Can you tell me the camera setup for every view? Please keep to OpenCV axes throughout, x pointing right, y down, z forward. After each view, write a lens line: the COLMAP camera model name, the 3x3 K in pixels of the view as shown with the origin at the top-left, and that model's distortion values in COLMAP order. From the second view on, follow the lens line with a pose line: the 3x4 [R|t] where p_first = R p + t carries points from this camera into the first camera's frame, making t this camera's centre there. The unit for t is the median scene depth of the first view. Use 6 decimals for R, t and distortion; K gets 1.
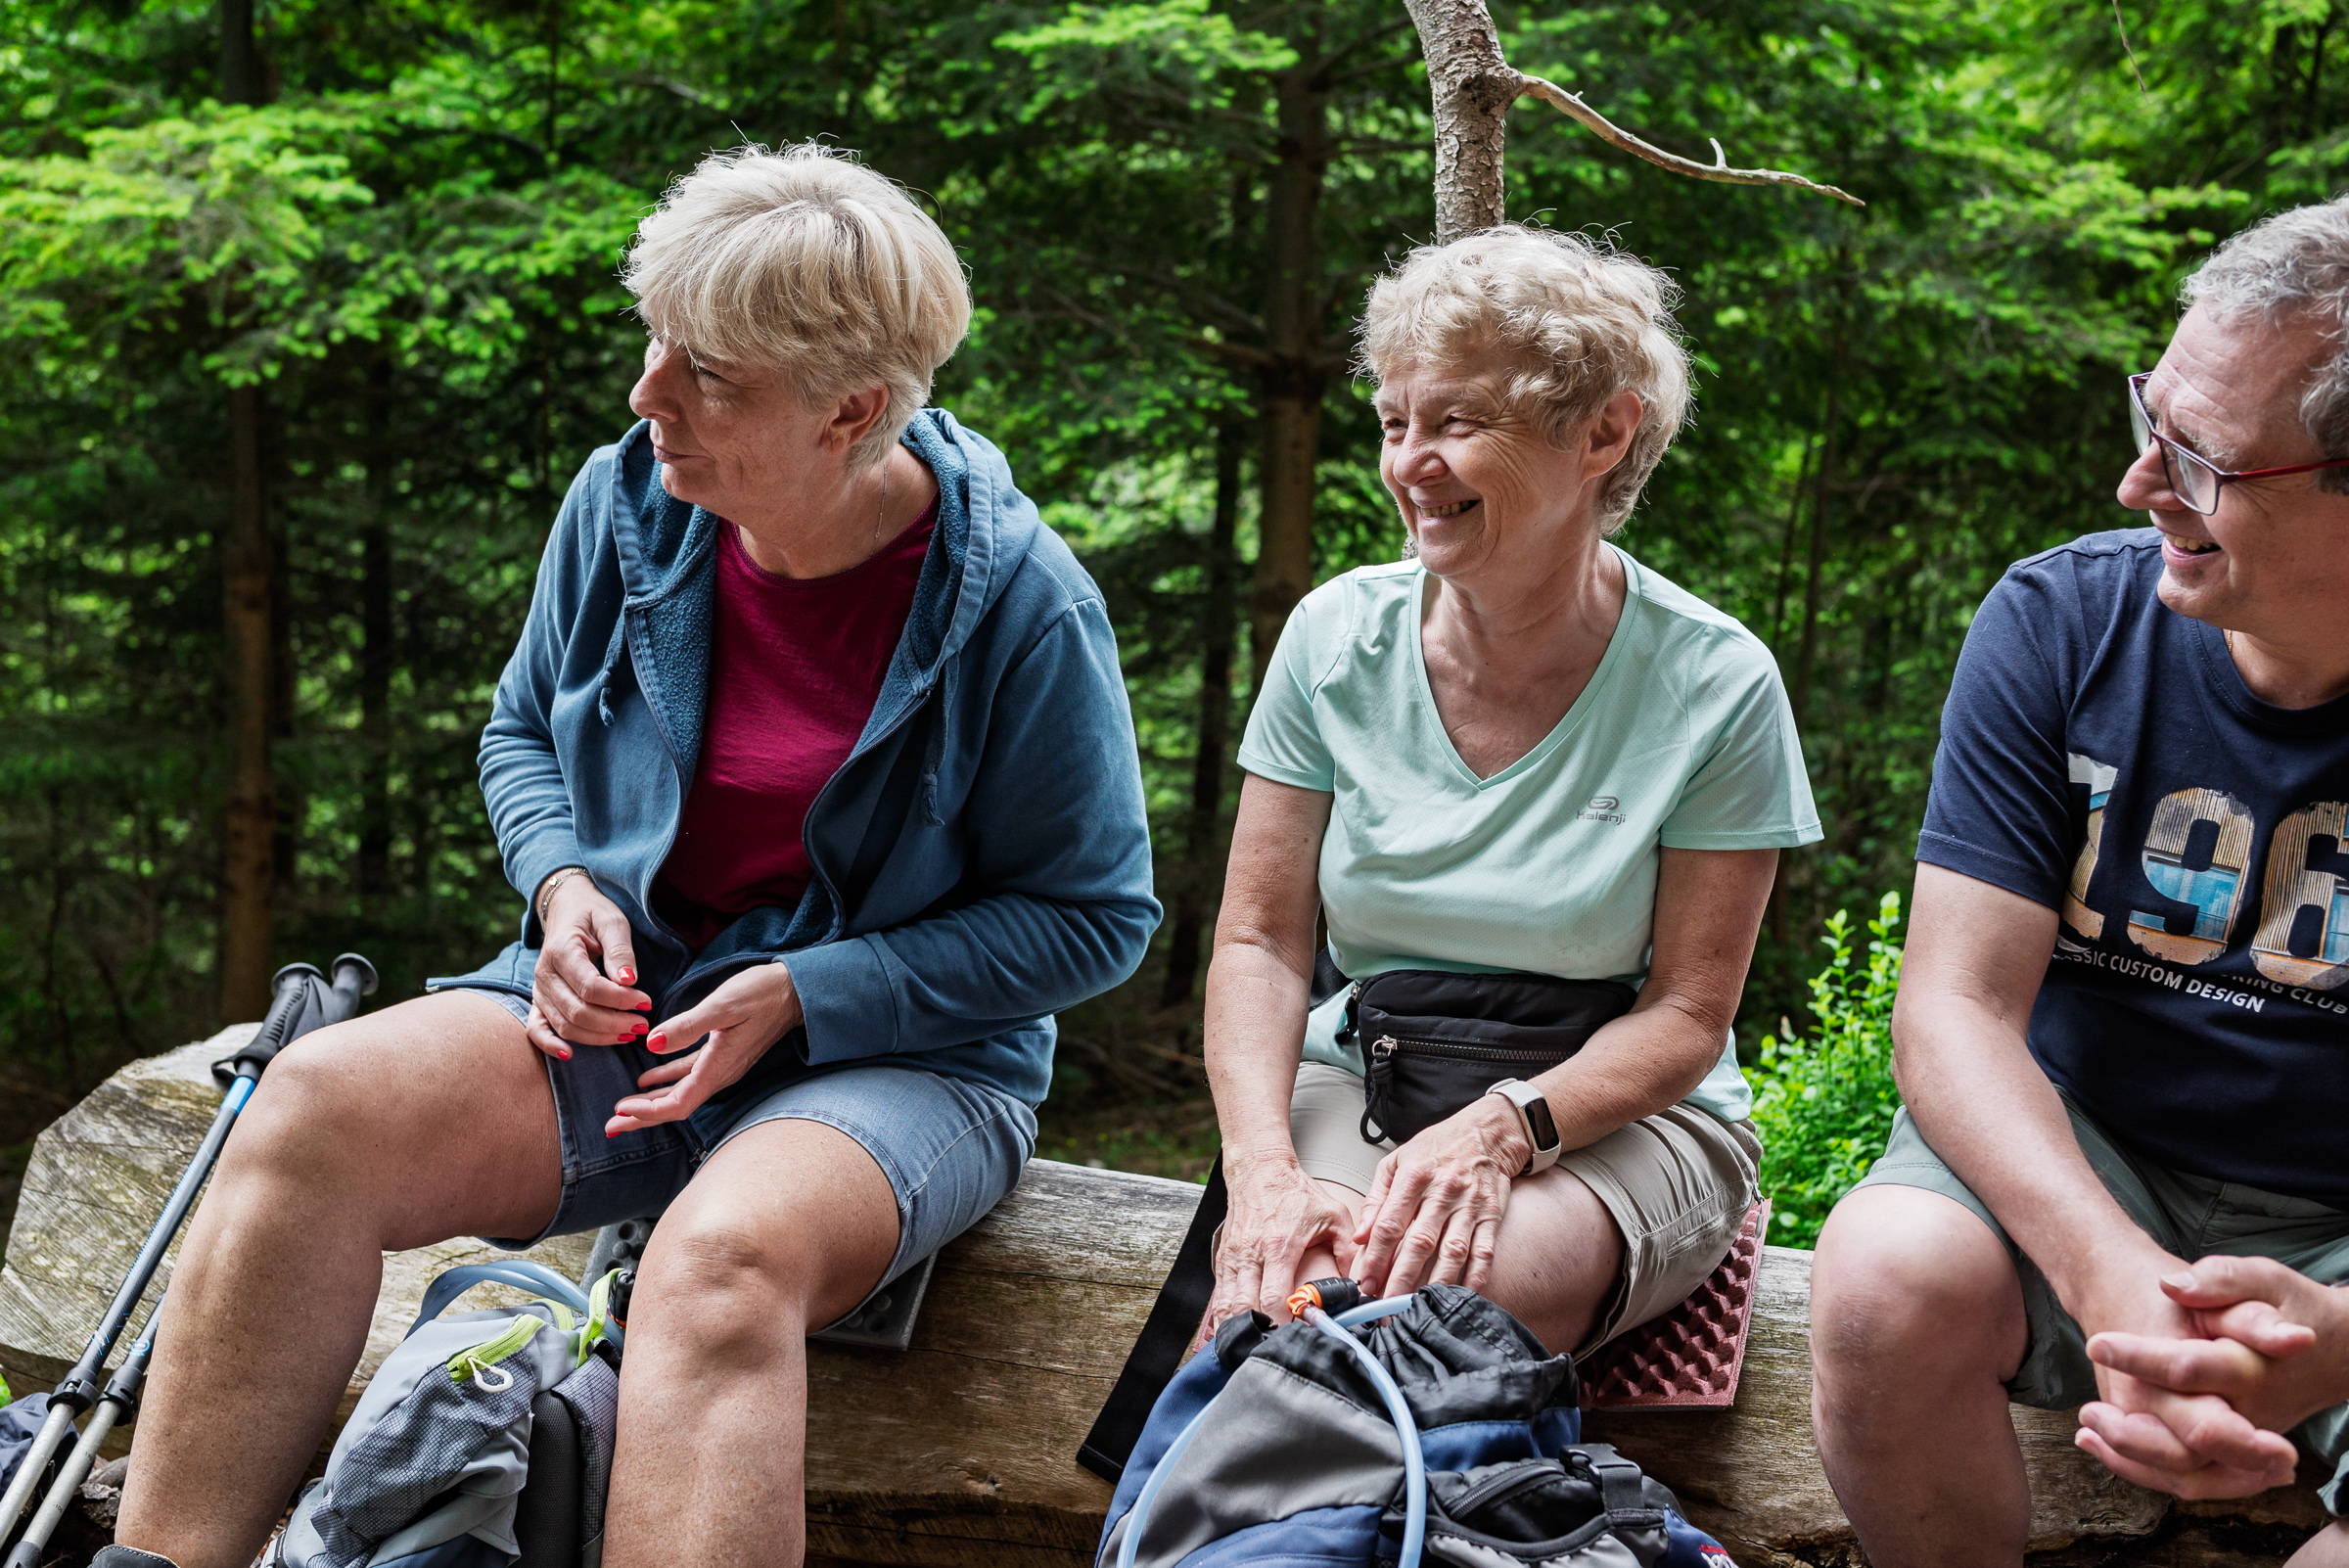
lens RADIAL K [[2700.0, 0, 1189.8], [0, 2700.0, 781.8], [0, 0, 1]] dist [0.002707, 0.000000]
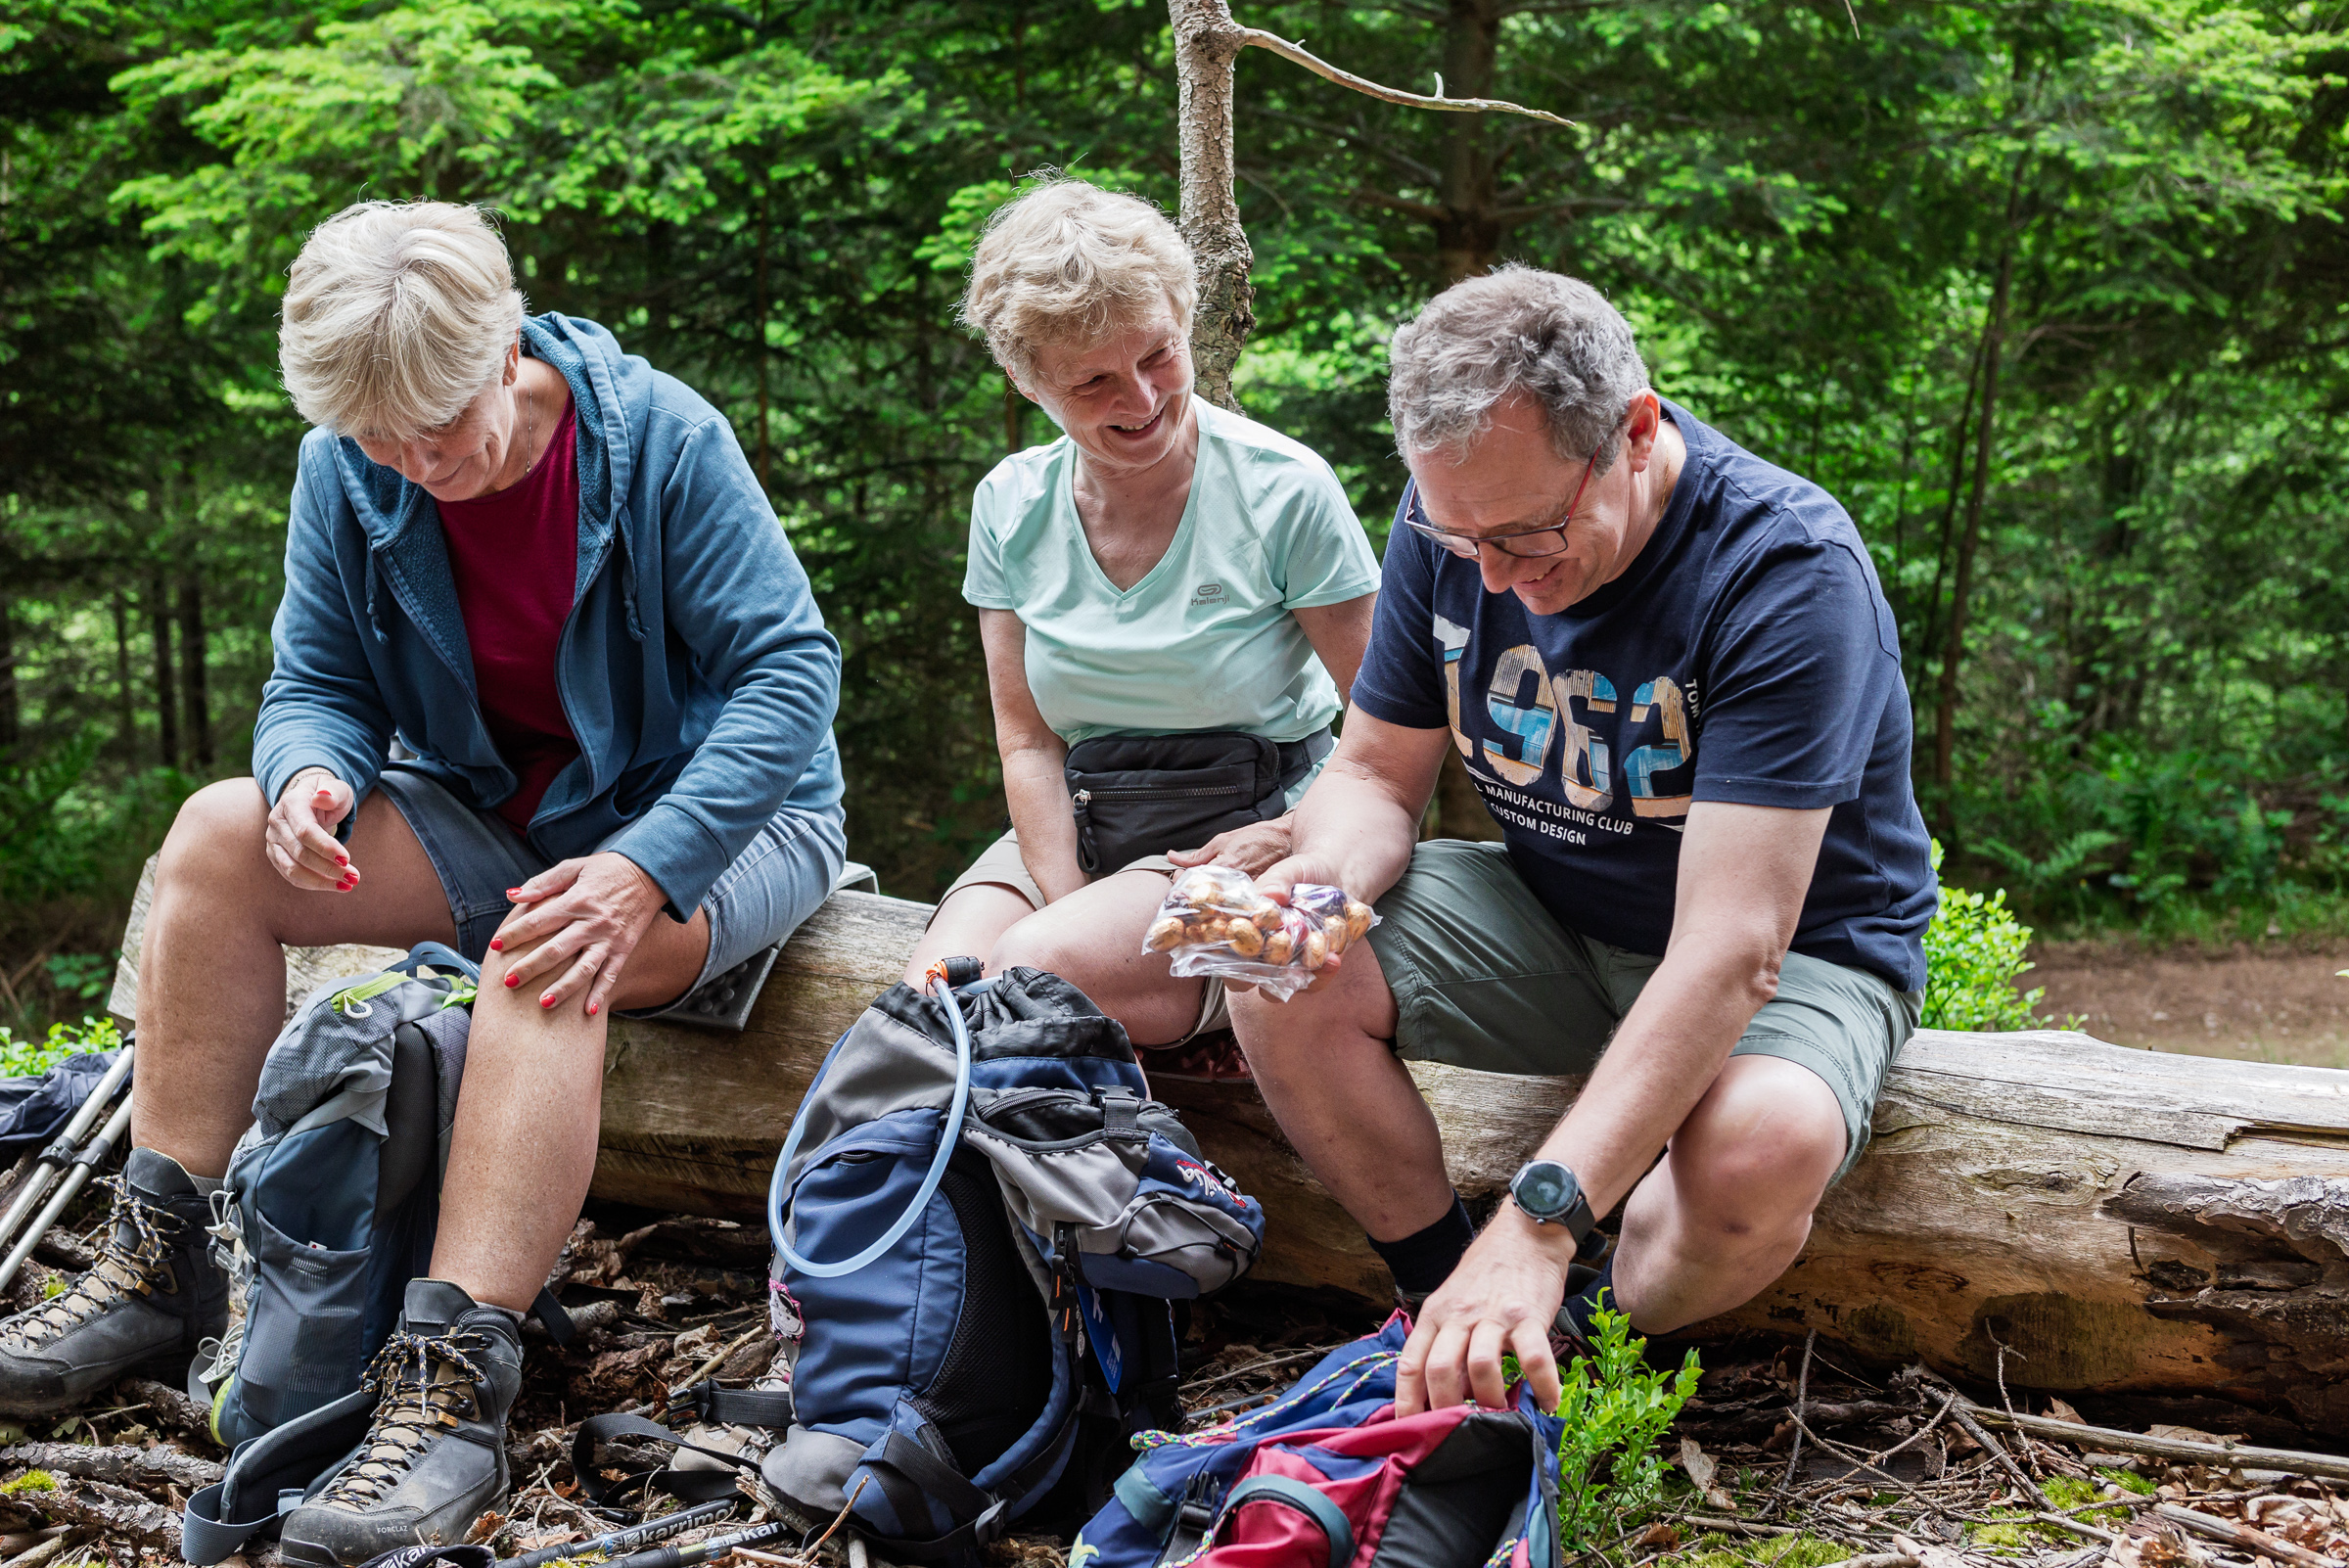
lens RADIAL K [[2700.0, 0, 1158.0], [0, 2700.0, 822.7], [0, 0, 1]] dist [0.002707, 0.000000]
pose [[0.991096, 0.021764, -0.131360, 0.082436], [-0.011989, 0.997130, 0.074747, 0.002857], [0.132610, -0.072507, 0.988513, -0.082379]]
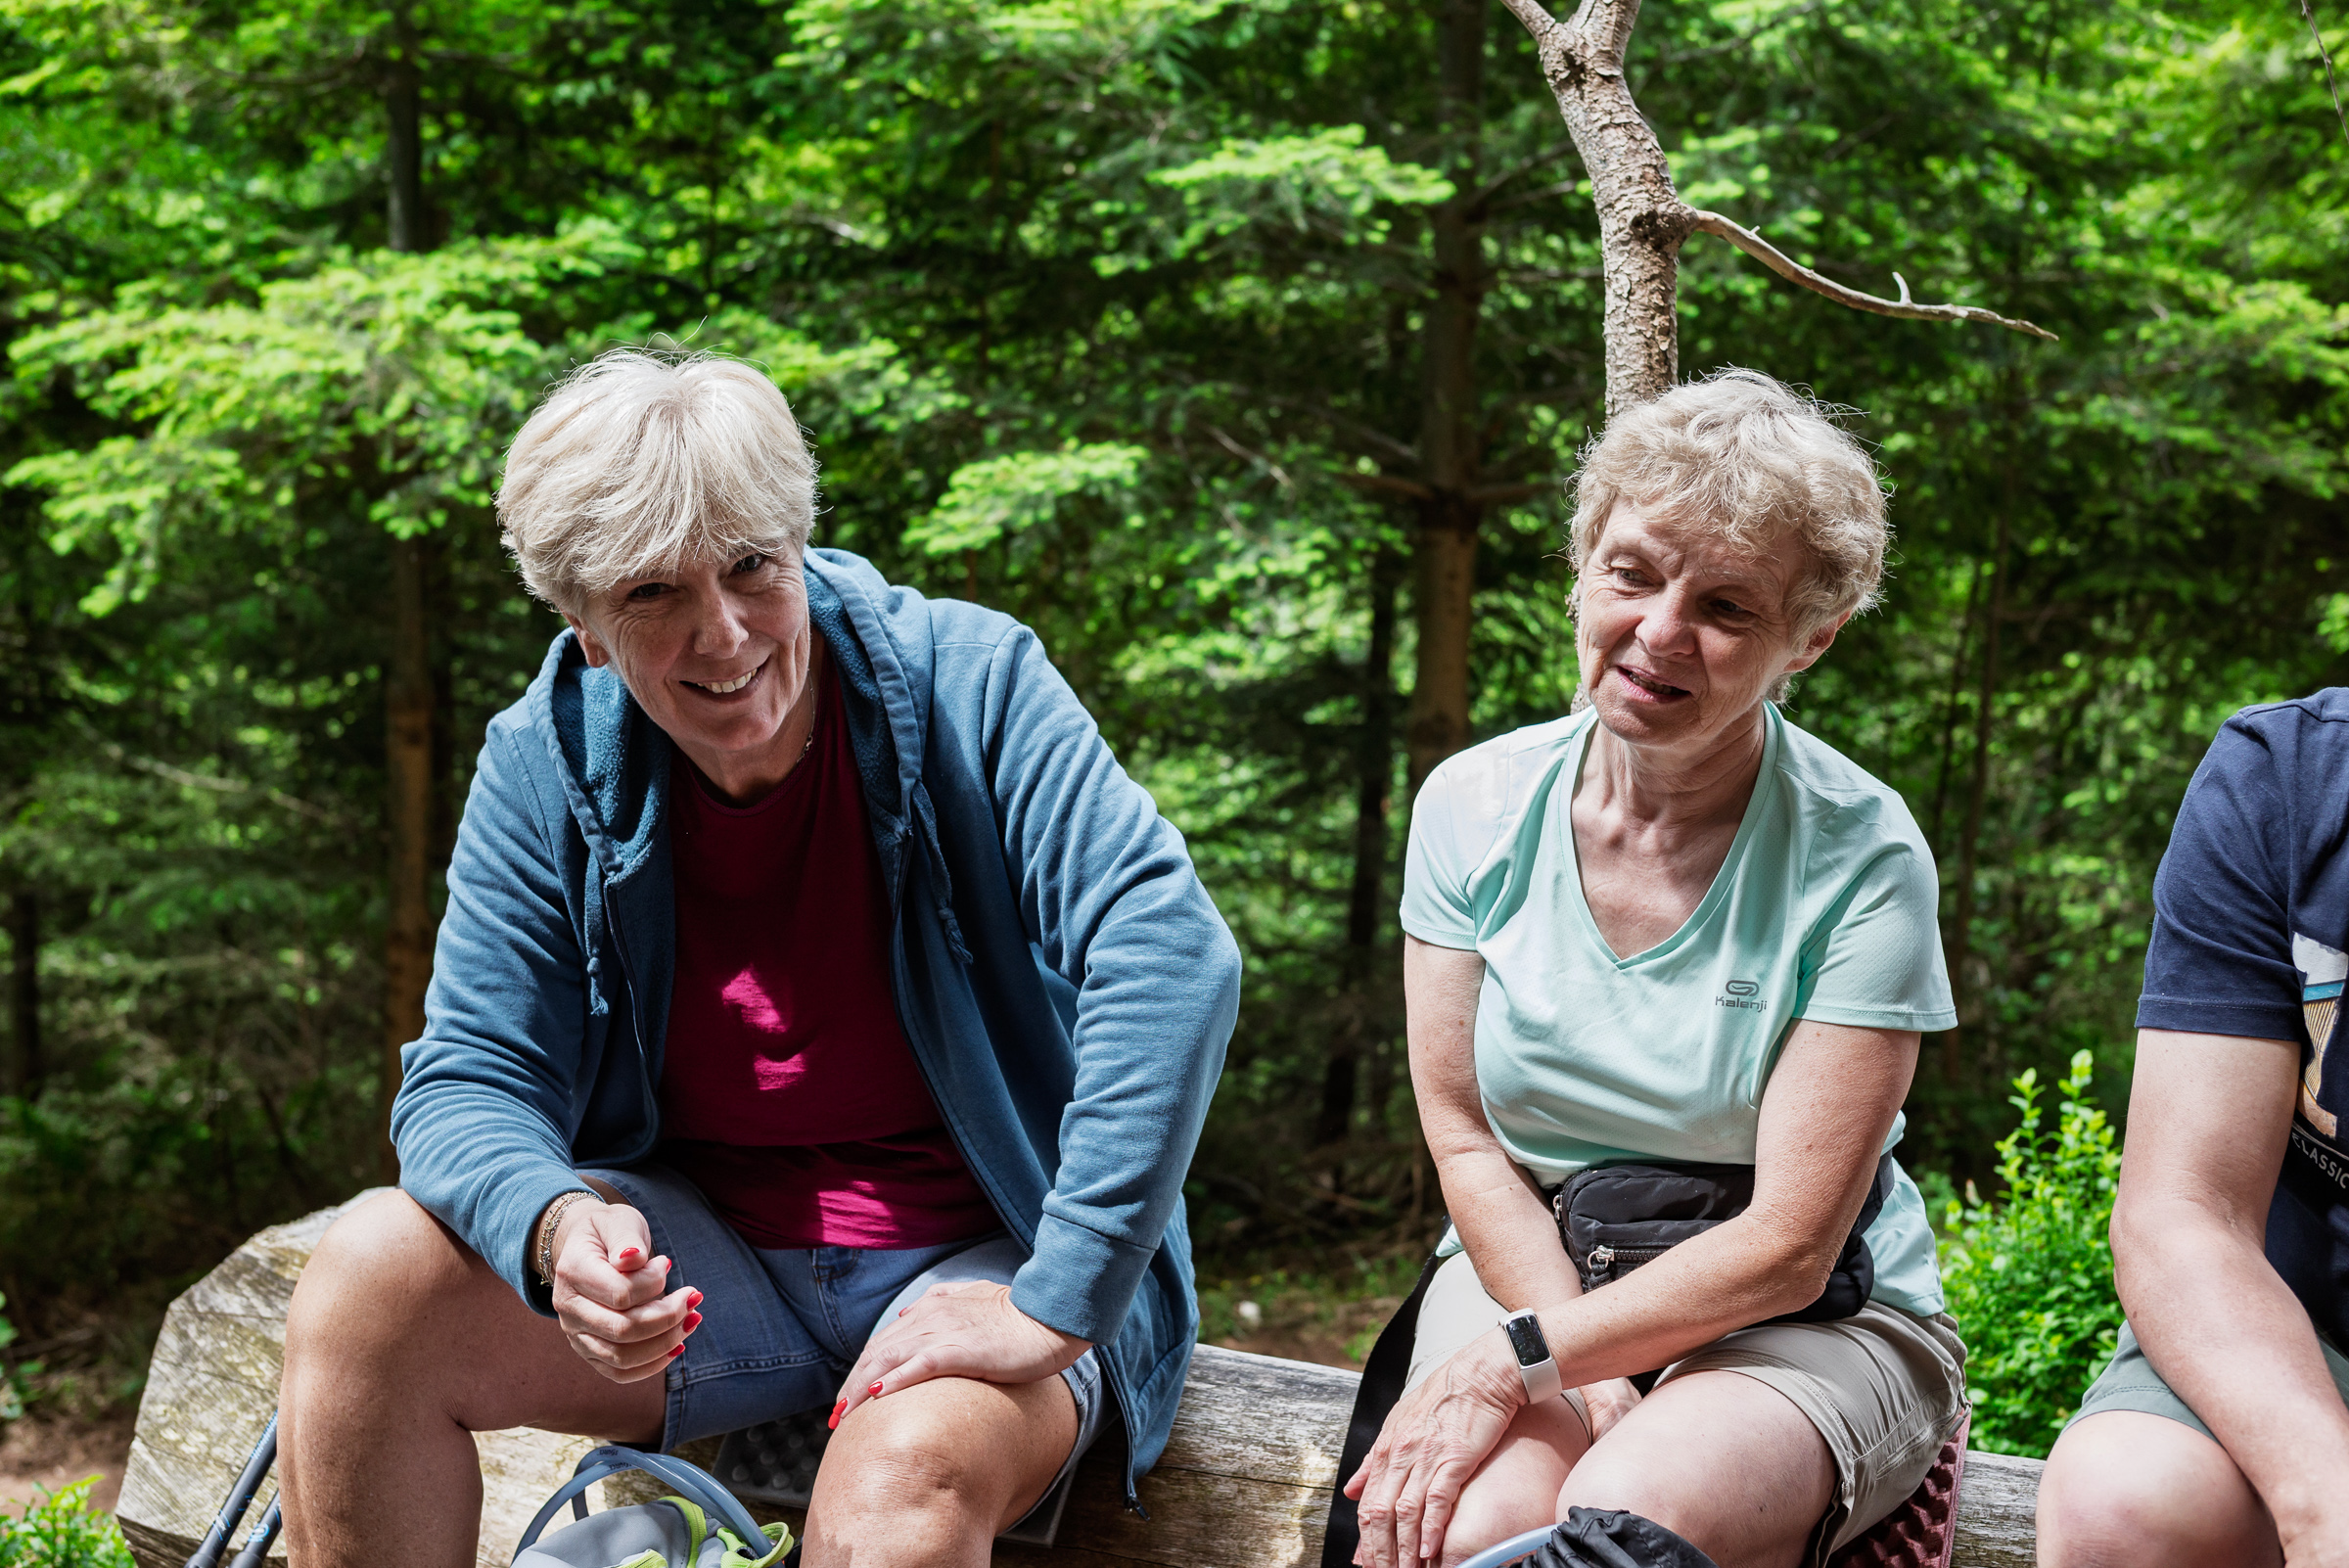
lens RADIAL K [[2700.0, 0, 1184.8], [0, 2700.0, 814.6], [0, 0, 1]] dist [0.002707, 0.000000]
pose [[0.998251, -0.001253, -0.059103, -0.000321], [-0.000791, 0.999403, -0.034554, -0.004545], [0.059111, 0.034540, 0.997654, 0.013263]]
